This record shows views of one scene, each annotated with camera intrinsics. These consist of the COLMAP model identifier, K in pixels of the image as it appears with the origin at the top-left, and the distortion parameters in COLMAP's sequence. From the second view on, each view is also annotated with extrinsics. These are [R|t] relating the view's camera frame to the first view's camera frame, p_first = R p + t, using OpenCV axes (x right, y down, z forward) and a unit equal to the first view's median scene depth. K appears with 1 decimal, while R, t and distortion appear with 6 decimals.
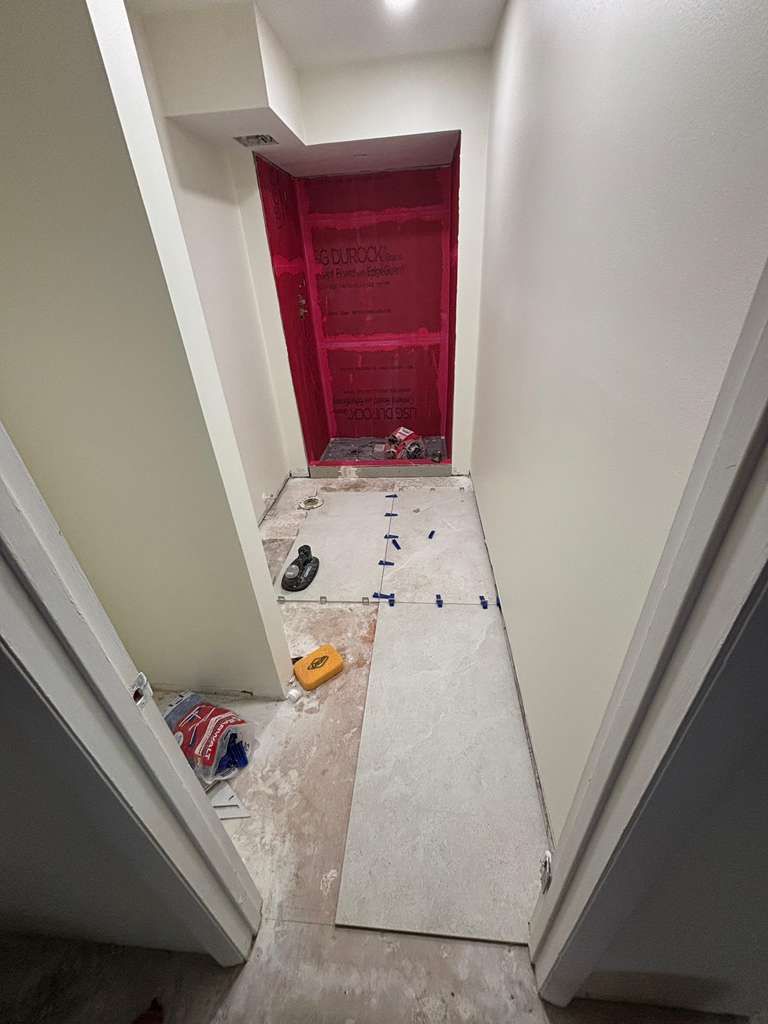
lens RADIAL K [[406.9, 0, 385.4], [0, 406.9, 514.4], [0, 0, 1]] dist [-0.002836, -0.000497]
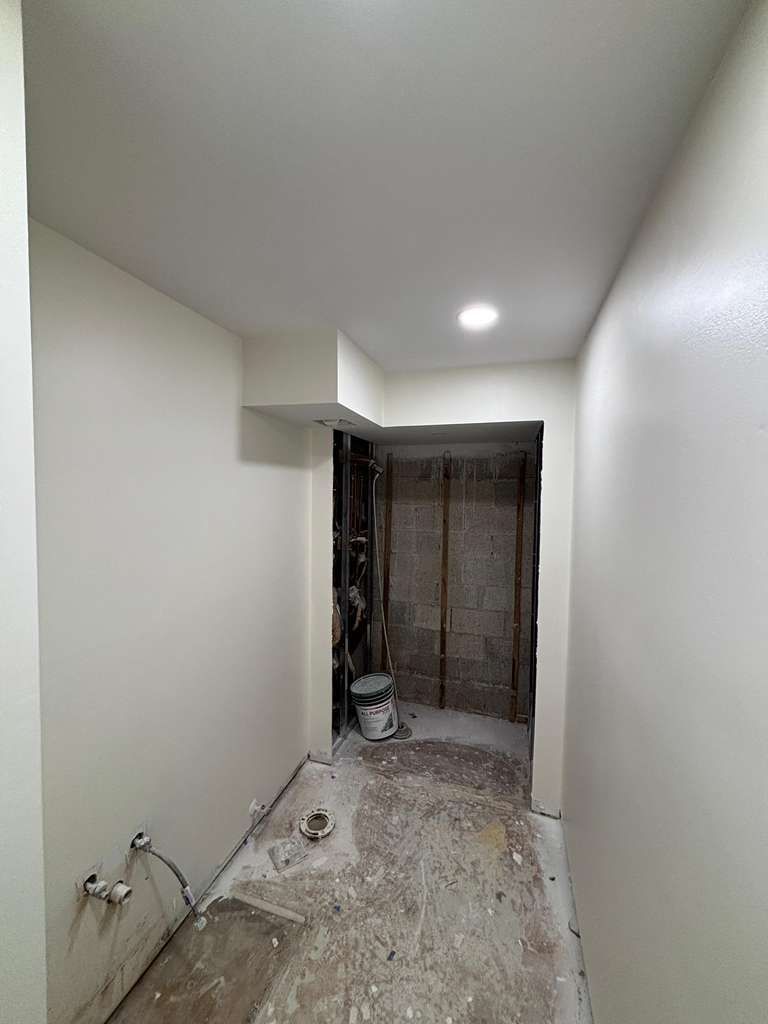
lens RADIAL K [[406.9, 0, 382.7], [0, 406.9, 511.9], [0, 0, 1]] dist [-0.002836, -0.000497]
pose [[0.973271, 0.080491, -0.215090, 0.032520], [-0.173025, 0.872847, -0.456290, -0.206170], [0.151014, 0.481310, 0.863444, 0.175939]]
